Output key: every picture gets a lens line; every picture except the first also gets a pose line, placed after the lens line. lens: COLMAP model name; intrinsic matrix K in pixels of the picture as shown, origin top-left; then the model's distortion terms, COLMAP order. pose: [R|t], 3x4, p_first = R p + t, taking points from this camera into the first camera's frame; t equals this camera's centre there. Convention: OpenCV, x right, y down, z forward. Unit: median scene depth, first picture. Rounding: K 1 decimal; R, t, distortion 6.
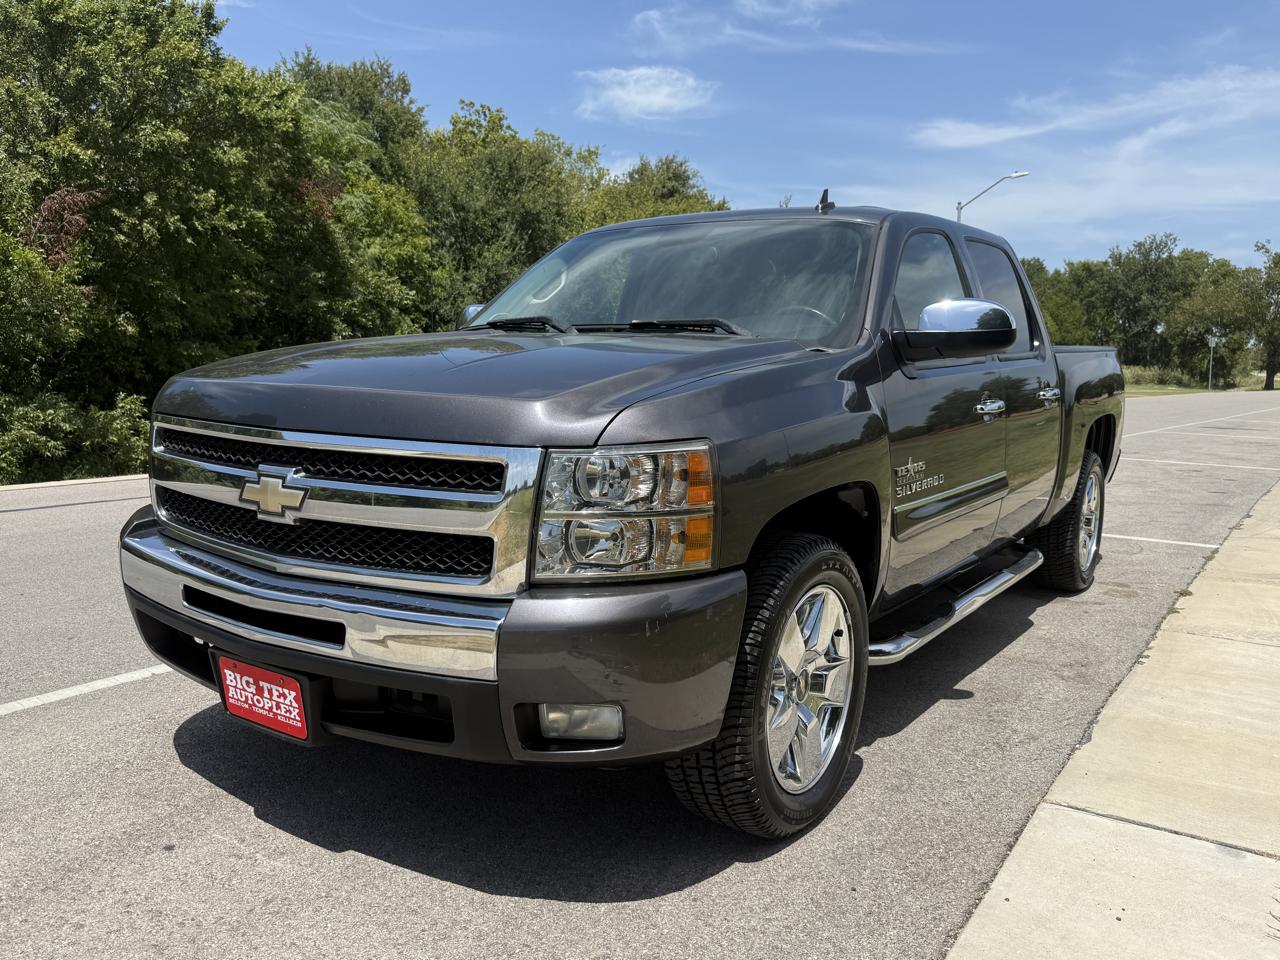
lens RADIAL K [[1017.7, 0, 646.1], [0, 1017.7, 485.2], [0, 0, 1]] dist [0.050031, -0.087621]
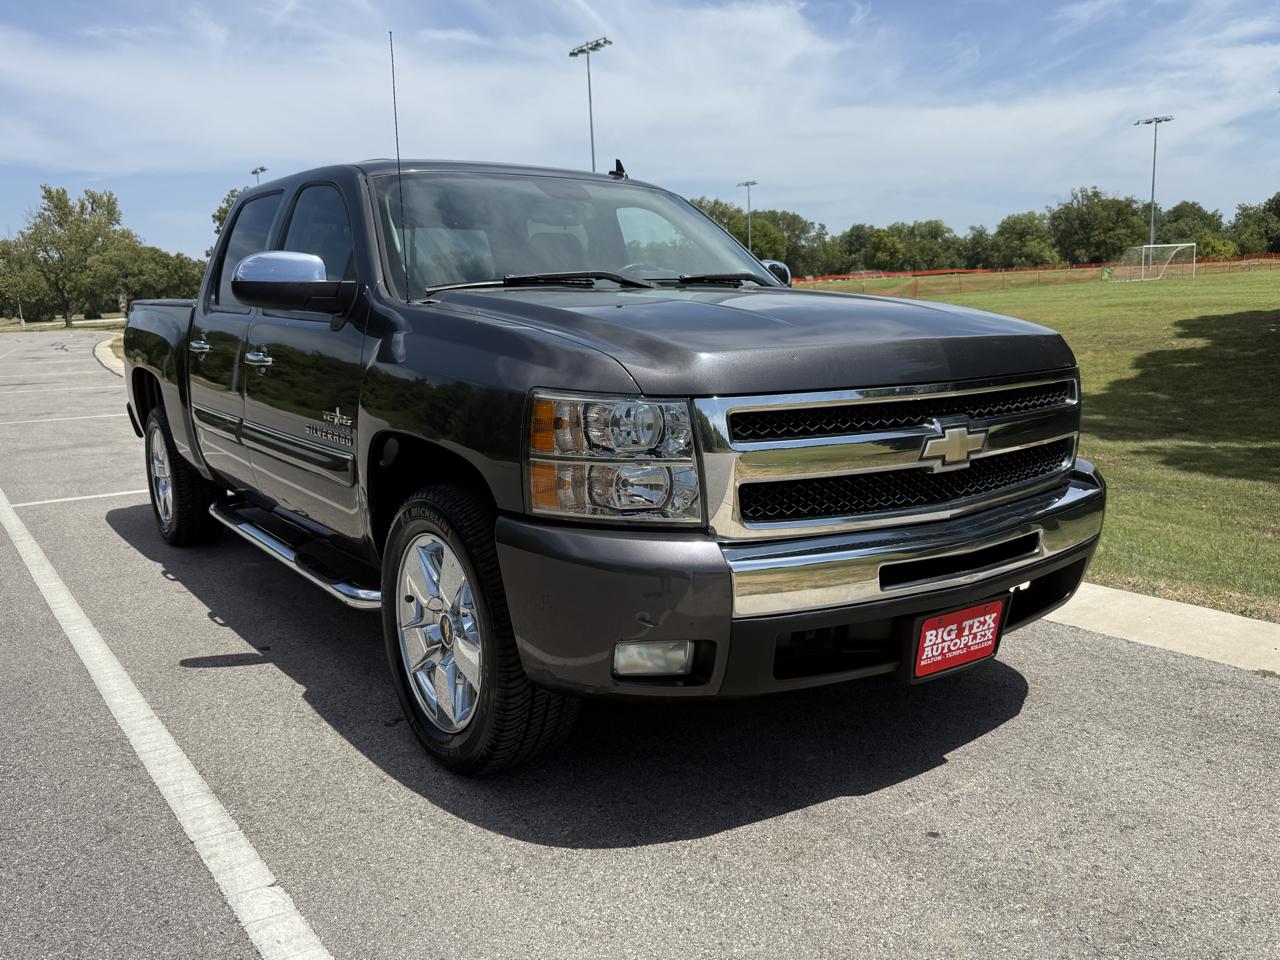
lens RADIAL K [[1017.7, 0, 633.0], [0, 1017.7, 478.6], [0, 0, 1]] dist [0.050031, -0.087621]
pose [[0.353438, -0.182822, 0.917419, -0.525838], [0.147661, 0.979325, 0.138272, -0.054549], [-0.923730, 0.086596, 0.373127, 0.333300]]
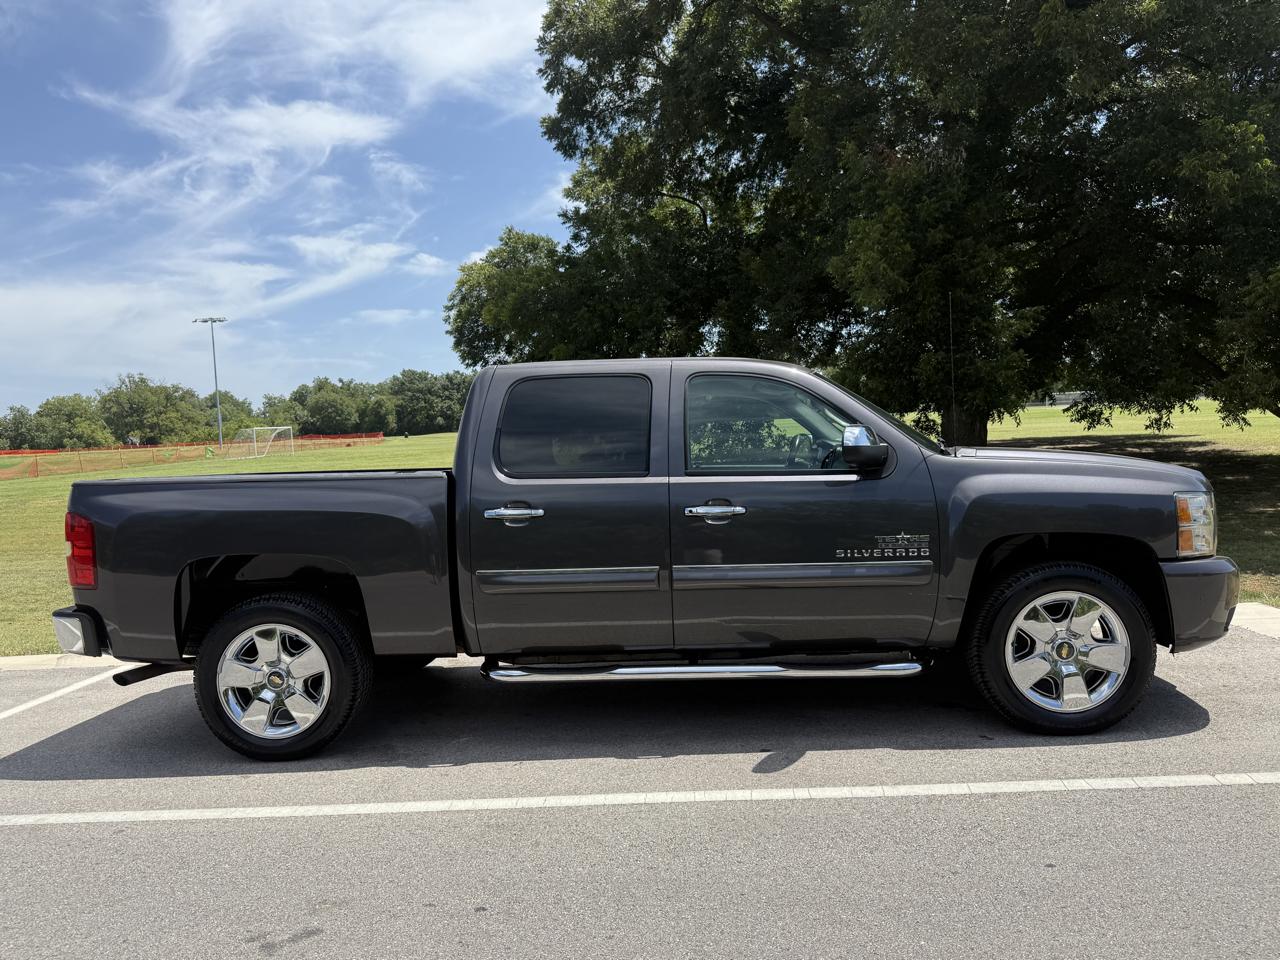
lens RADIAL K [[956.9, 0, 629.3], [0, 956.9, 488.0], [0, 0, 1]] dist [0.053575, -0.073084]
pose [[-0.507209, -0.029762, 0.861309, -0.589415], [0.143401, 0.982557, 0.118397, -0.174950], [-0.849809, 0.183565, -0.494094, 1.124616]]
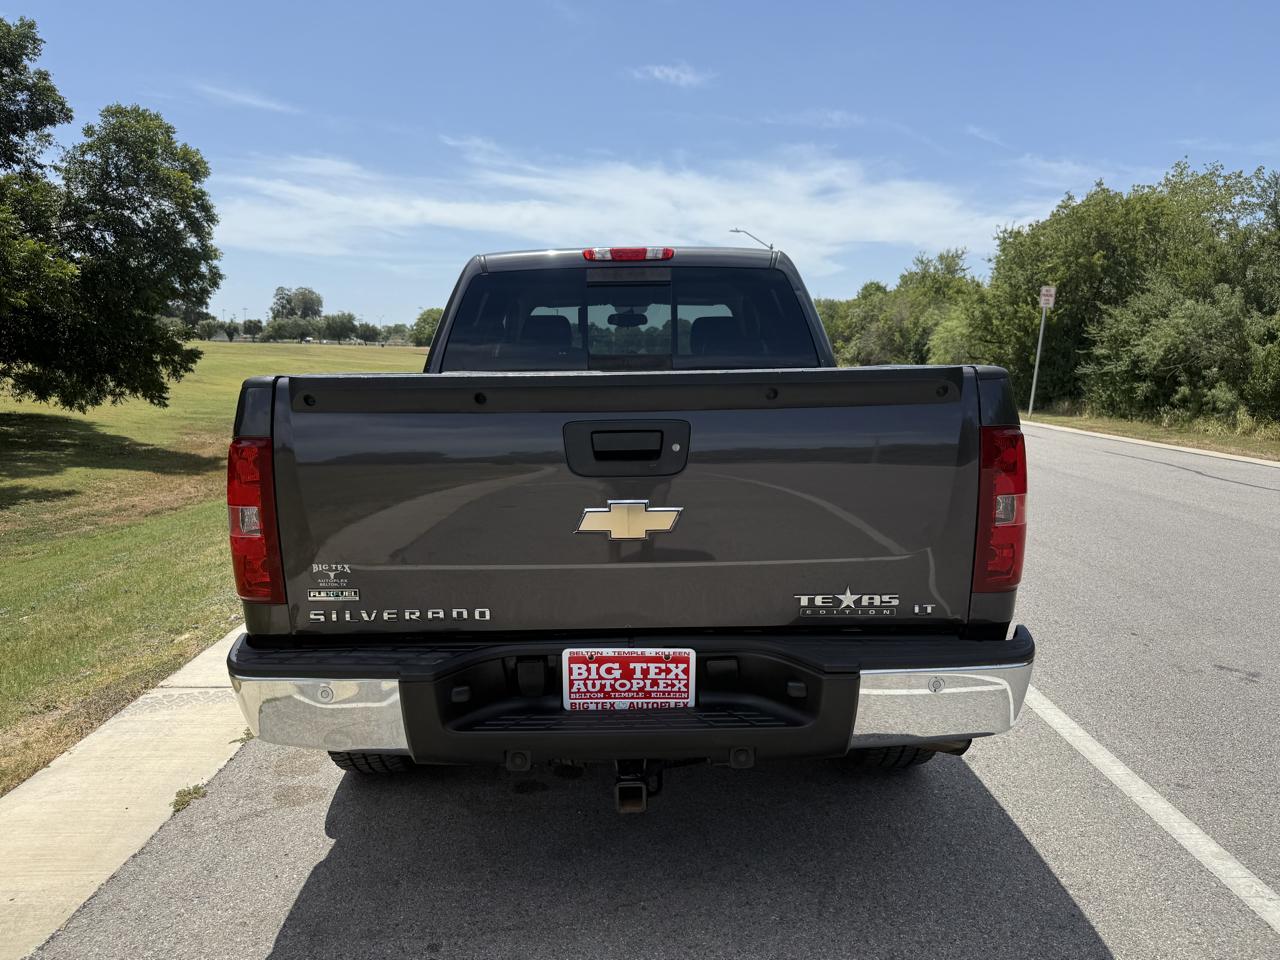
lens RADIAL K [[908.6, 0, 642.9], [0, 908.6, 480.8], [0, 0, 1]] dist [0.051002, -0.071713]
pose [[-0.826422, 0.064702, -0.559321, 0.511123], [-0.078253, 0.970536, 0.227894, -0.177138], [0.557587, 0.232105, -0.797010, 1.310637]]
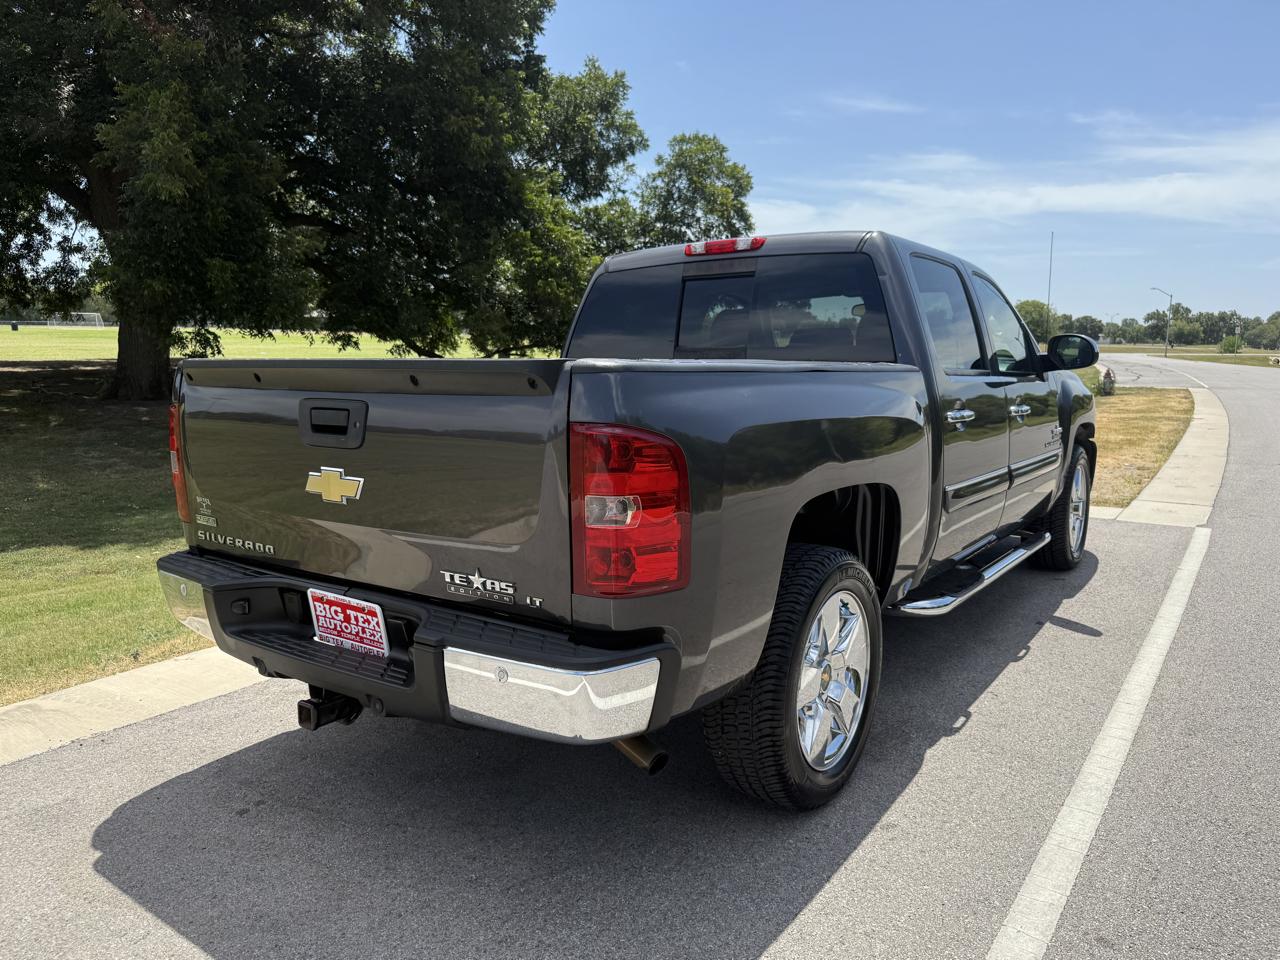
lens RADIAL K [[908.6, 0, 643.3], [0, 908.6, 491.9], [0, 0, 1]] dist [0.051002, -0.071713]
pose [[-0.999399, -0.023731, 0.025271, 0.209021], [-0.015907, 0.961617, 0.273932, -0.192461], [-0.030802, 0.273366, -0.961417, 1.411536]]
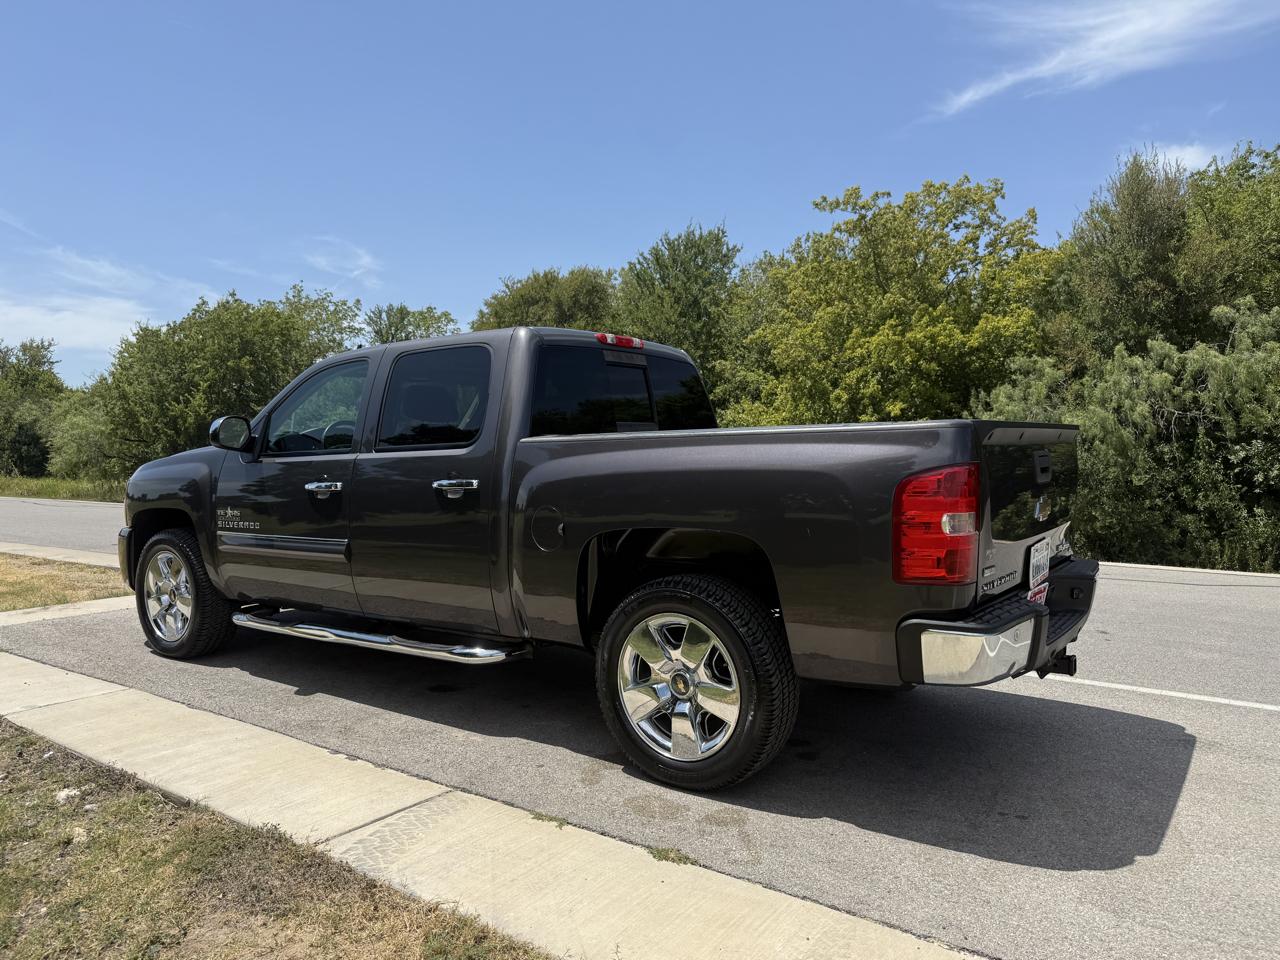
lens RADIAL K [[908.6, 0, 637.5], [0, 908.6, 476.1], [0, 0, 1]] dist [0.051002, -0.071713]
pose [[-0.029352, 0.009845, -0.999521, 0.886518], [-0.119406, 0.992757, 0.013285, -0.090231], [0.992412, 0.119738, -0.027964, 0.840967]]
